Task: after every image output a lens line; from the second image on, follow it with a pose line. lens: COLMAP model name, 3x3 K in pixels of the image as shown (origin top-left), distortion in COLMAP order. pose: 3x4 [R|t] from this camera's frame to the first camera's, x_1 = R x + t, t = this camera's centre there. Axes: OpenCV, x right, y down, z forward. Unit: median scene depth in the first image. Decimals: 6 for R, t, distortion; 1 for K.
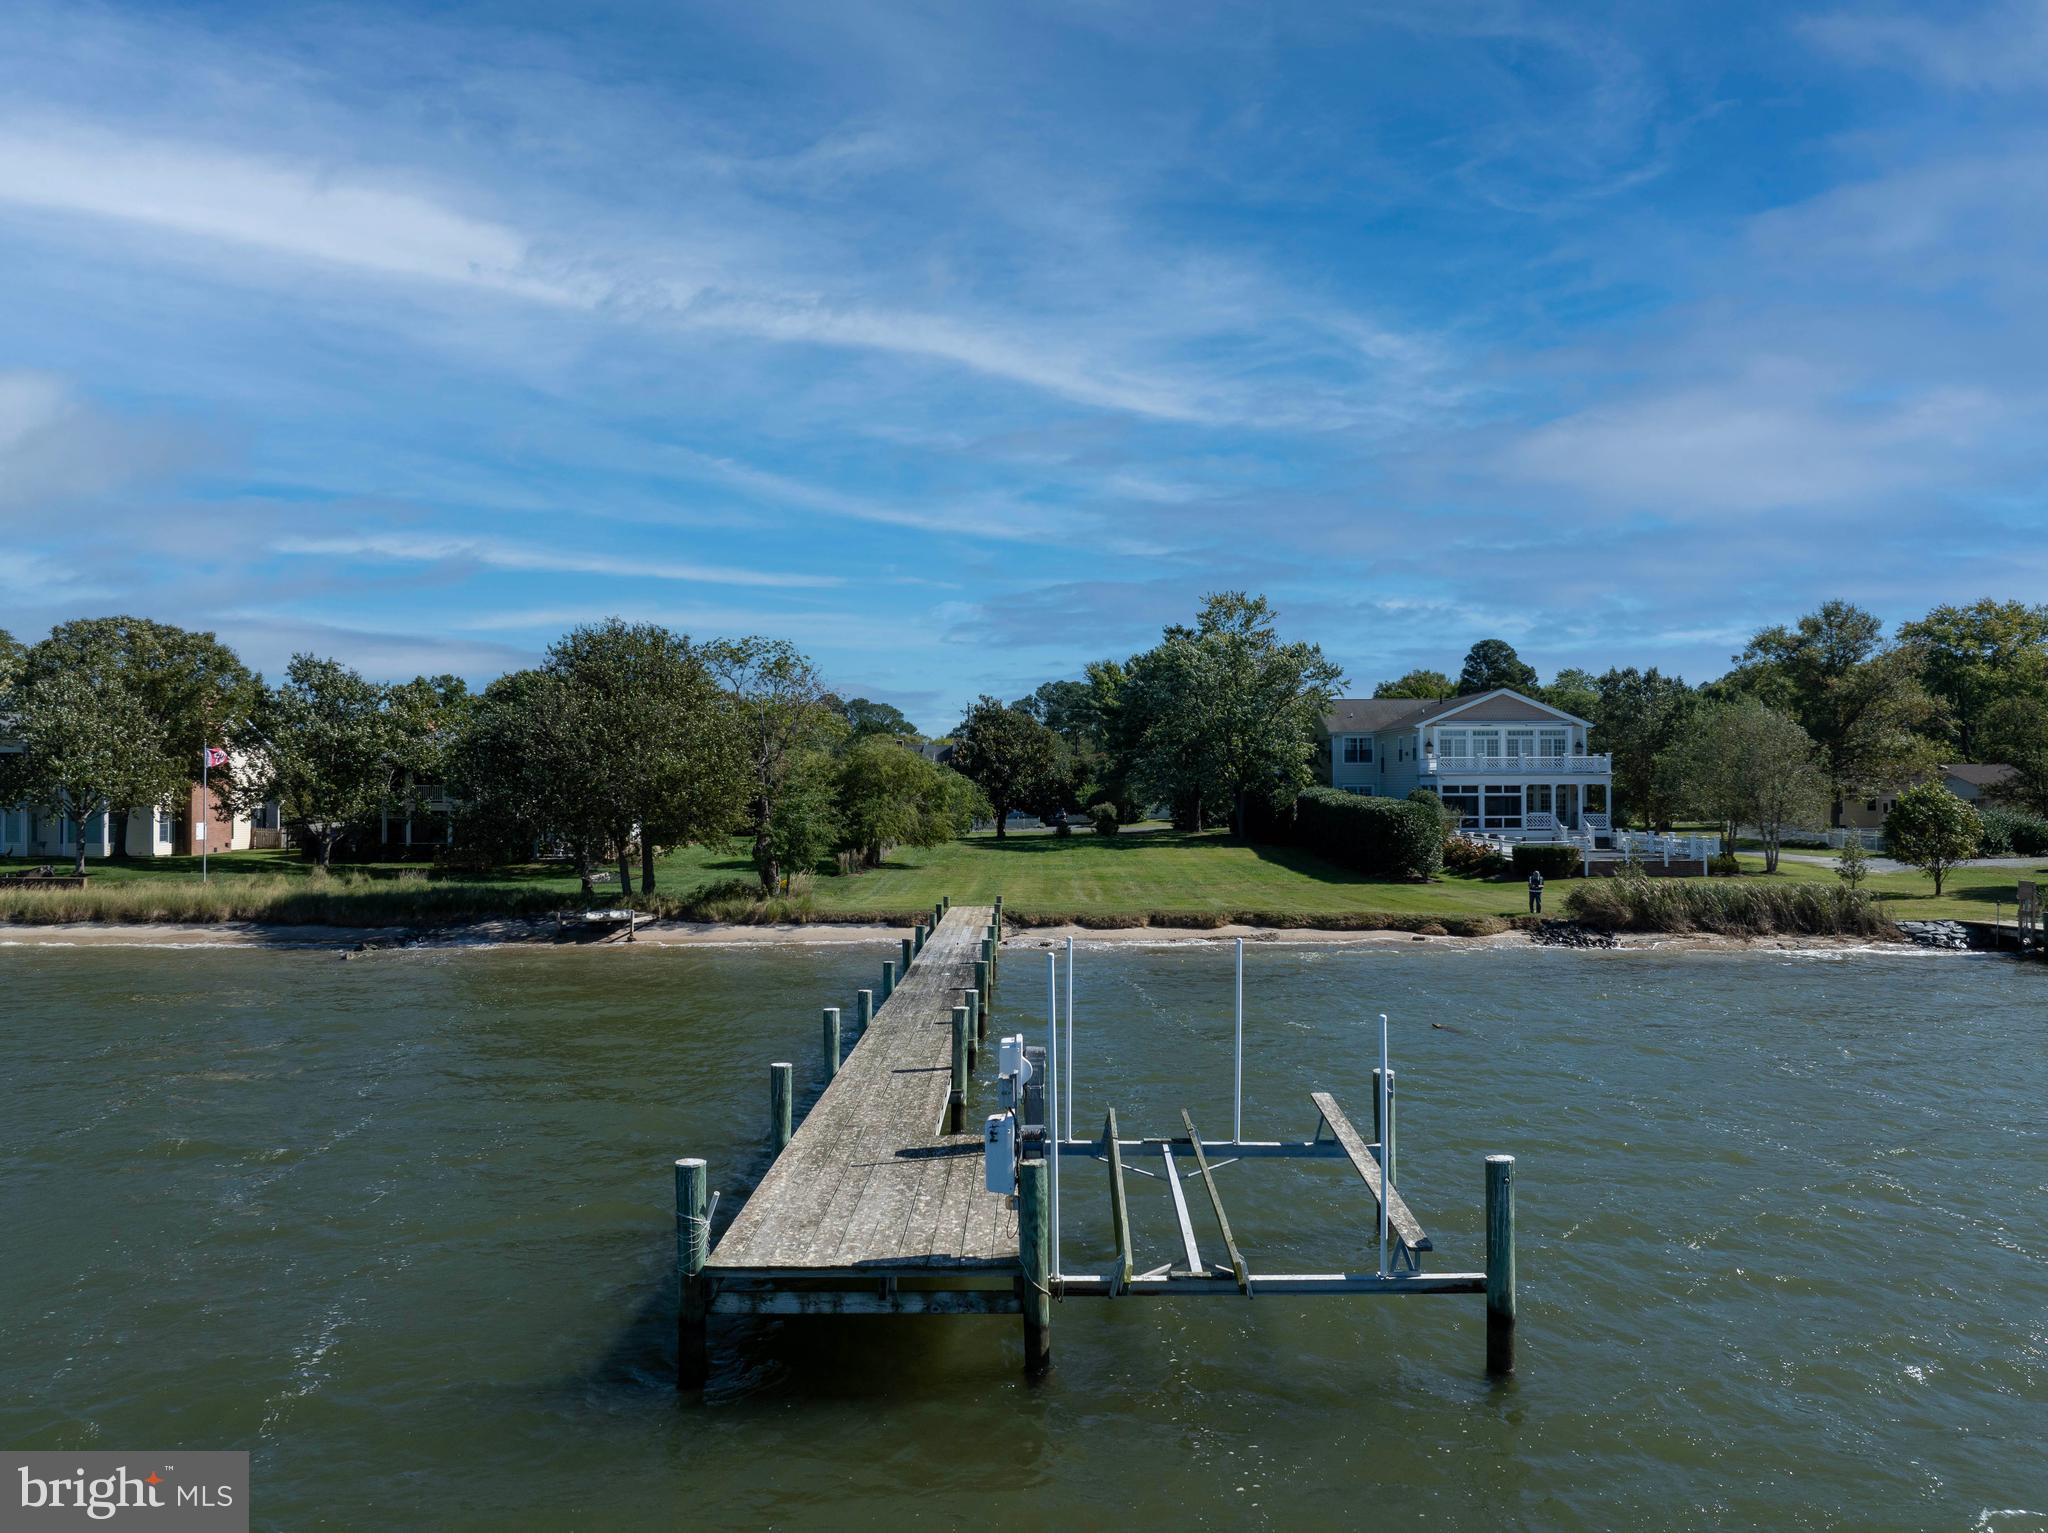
lens RADIAL K [[1444.6, 0, 1024.0], [0, 1444.6, 766.5], [0, 0, 1]] dist [-0.038741, -0.004231]
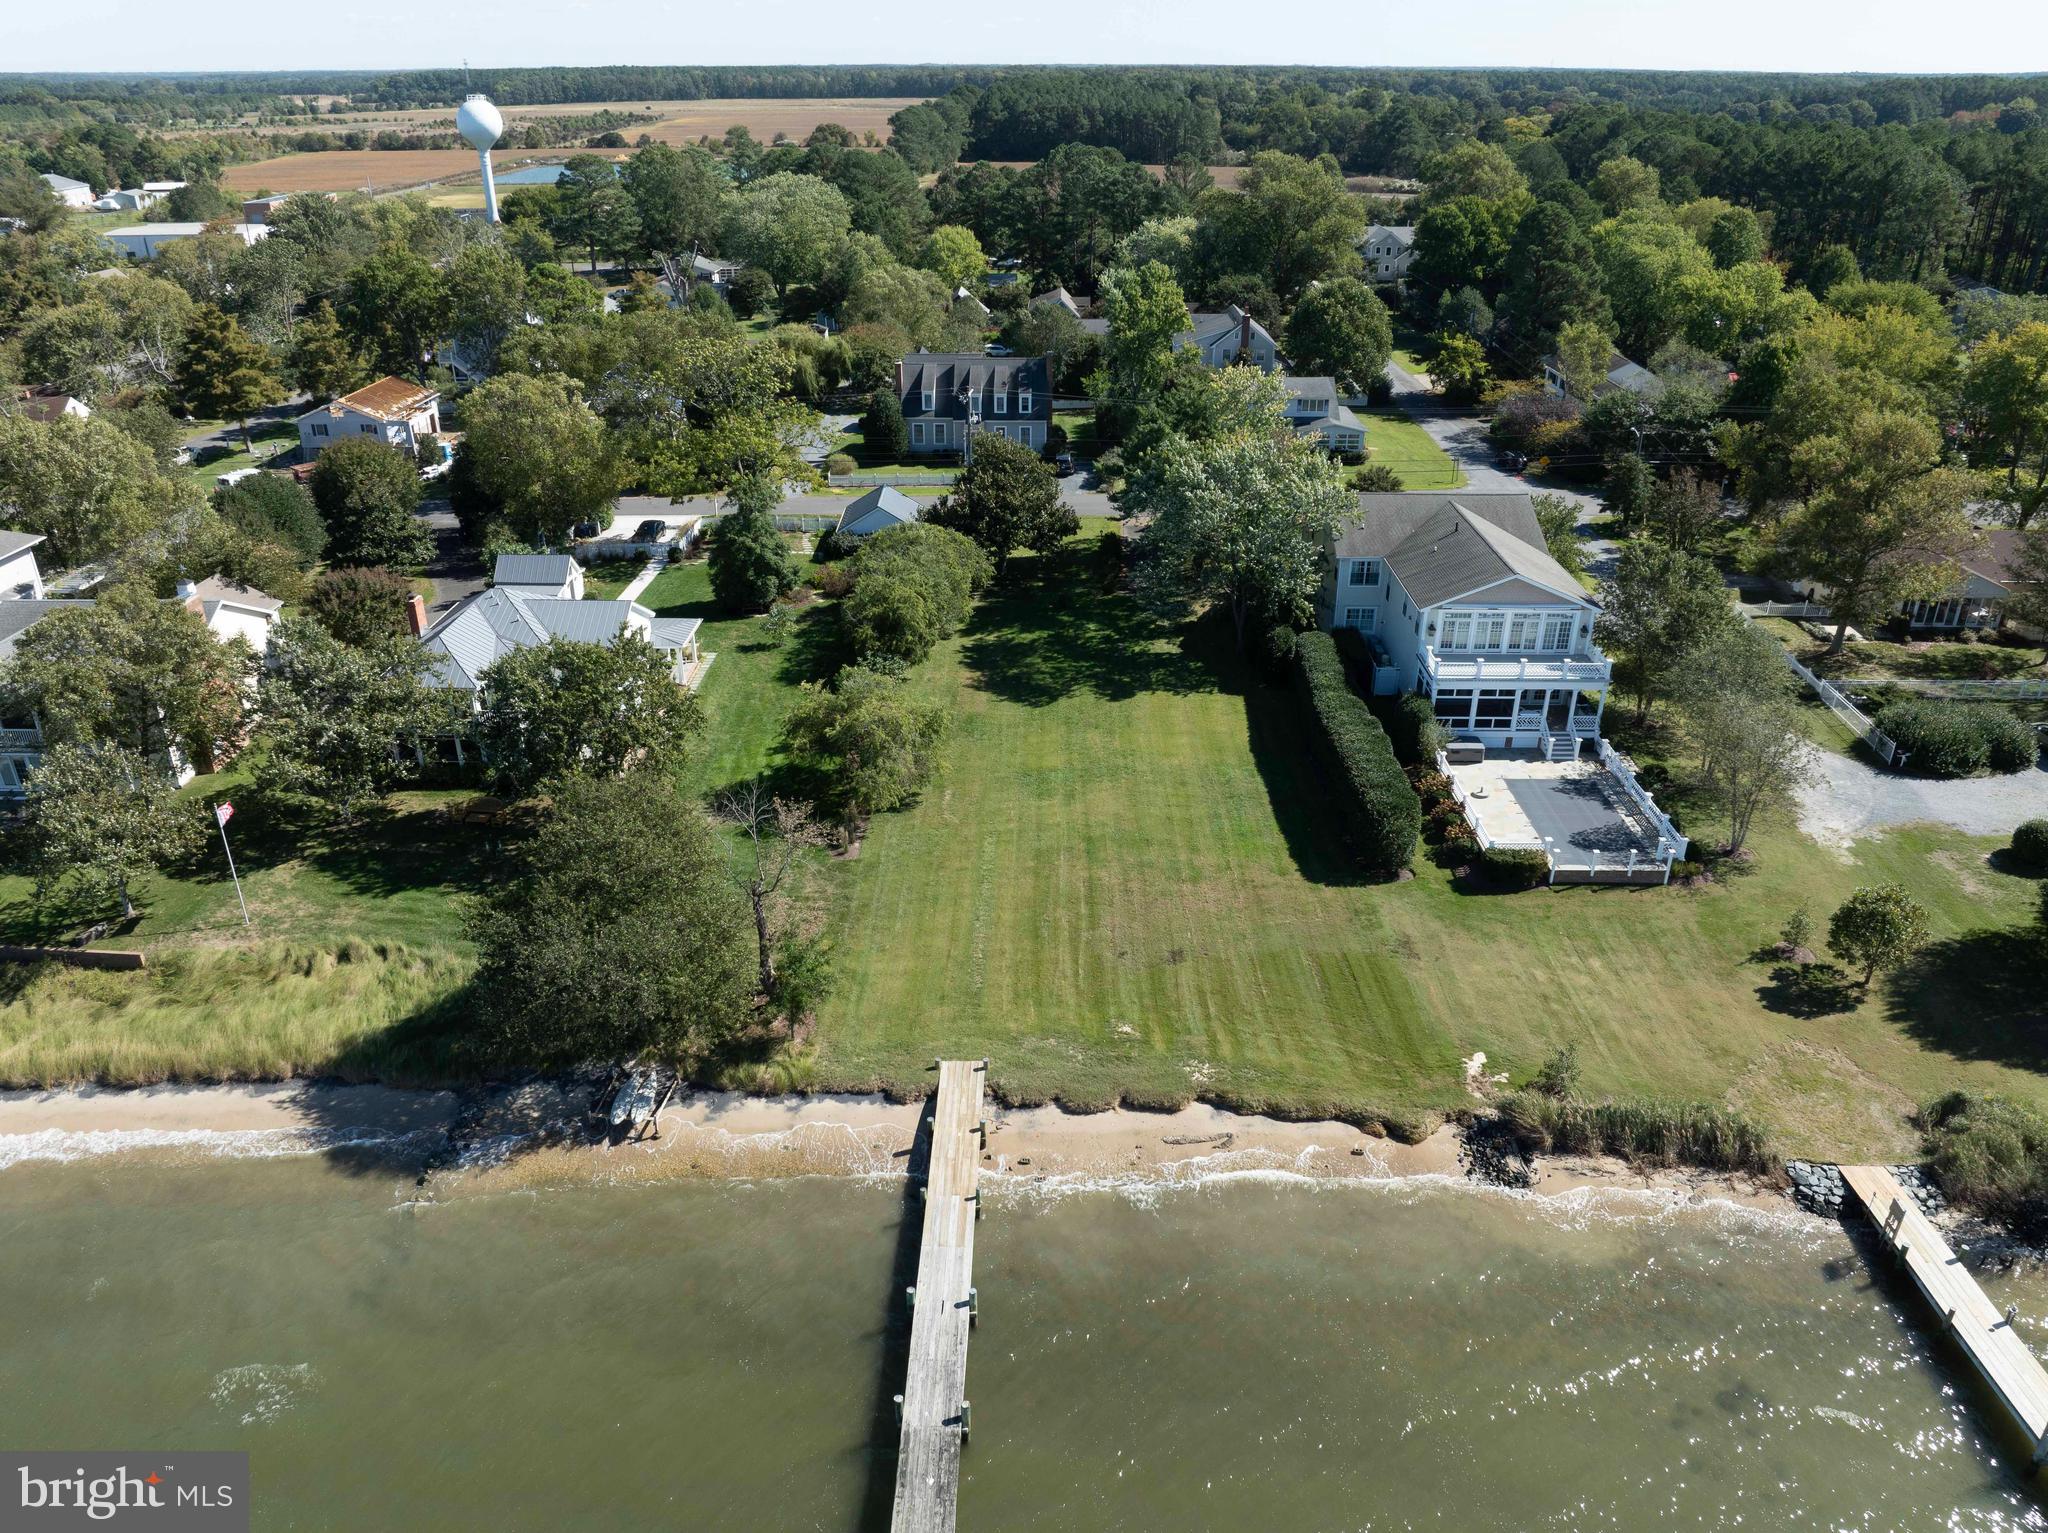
lens RADIAL K [[1444.6, 0, 1024.0], [0, 1444.6, 766.5], [0, 0, 1]] dist [-0.038741, -0.004231]
pose [[0.999928, 0.007016, -0.009761, 0.013593], [-0.001822, 0.891097, 0.453809, -0.392416], [0.011881, -0.453758, 0.891045, 0.081188]]
